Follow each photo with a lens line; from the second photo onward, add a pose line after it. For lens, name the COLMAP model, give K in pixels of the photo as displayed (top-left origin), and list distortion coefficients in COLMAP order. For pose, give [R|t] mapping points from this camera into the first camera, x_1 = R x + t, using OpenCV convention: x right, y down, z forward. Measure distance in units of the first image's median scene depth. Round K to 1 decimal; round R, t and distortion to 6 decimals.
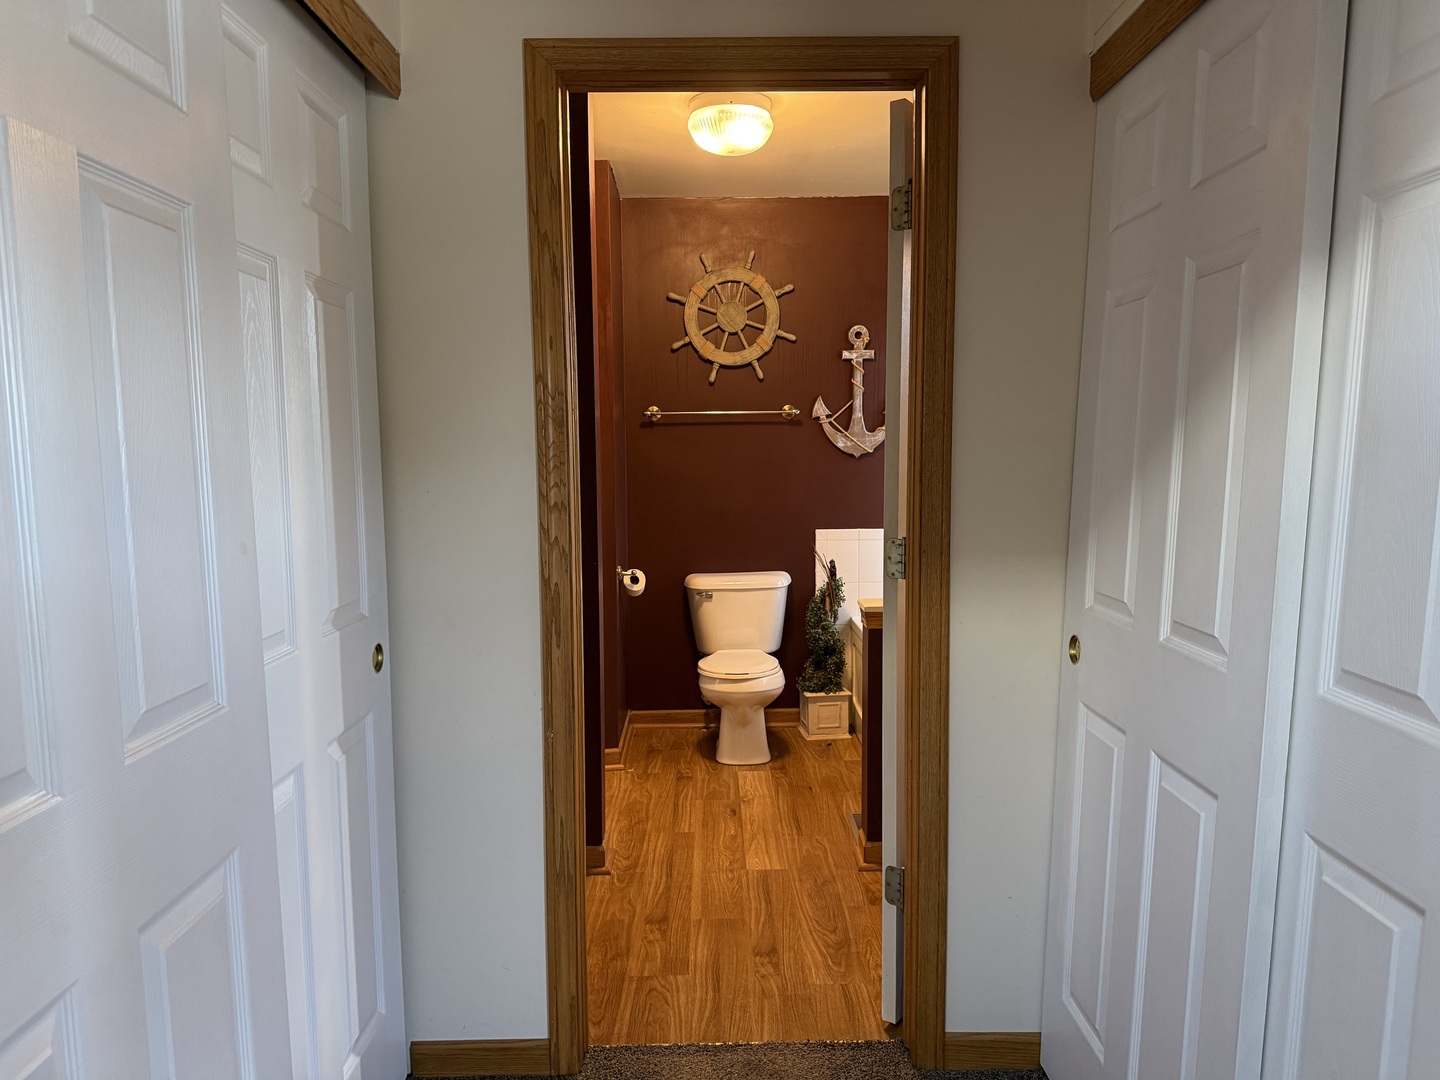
lens RADIAL K [[995.4, 0, 713.2], [0, 995.4, 542.9], [0, 0, 1]] dist [0.012249, -0.032657]
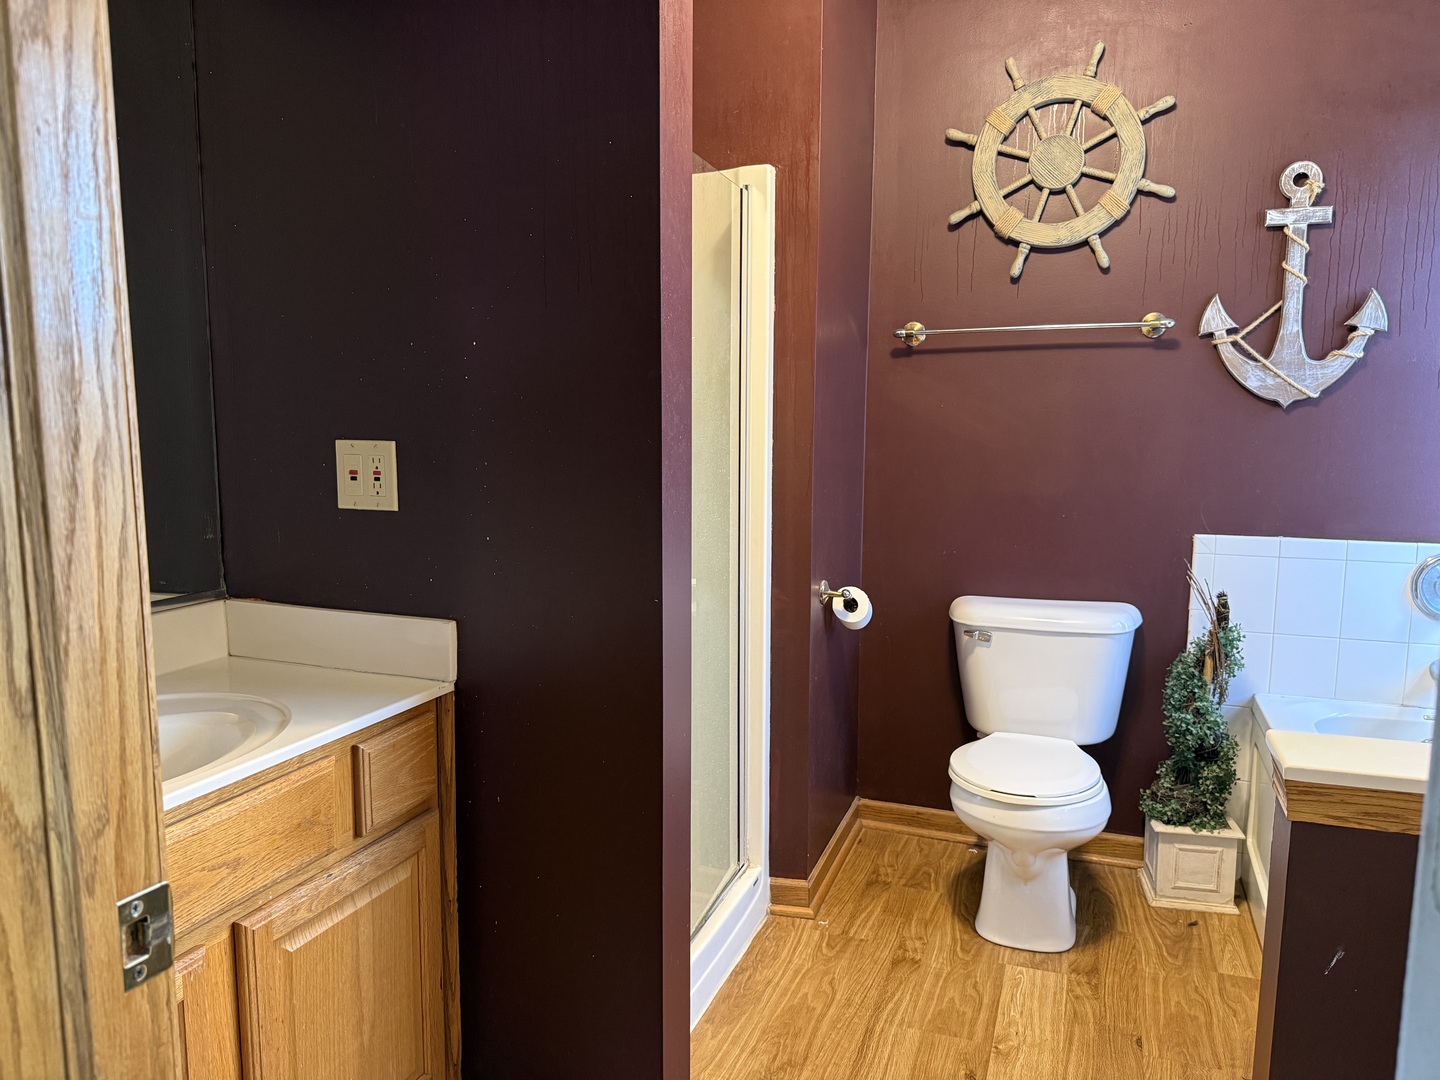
lens RADIAL K [[995.4, 0, 711.8], [0, 995.4, 539.7], [0, 0, 1]] dist [0.012249, -0.032657]
pose [[0.930867, 0.054471, -0.361275, 0.053708], [-0.043350, 0.998305, 0.038823, -0.020418], [0.362778, -0.020478, 0.931651, 0.379744]]
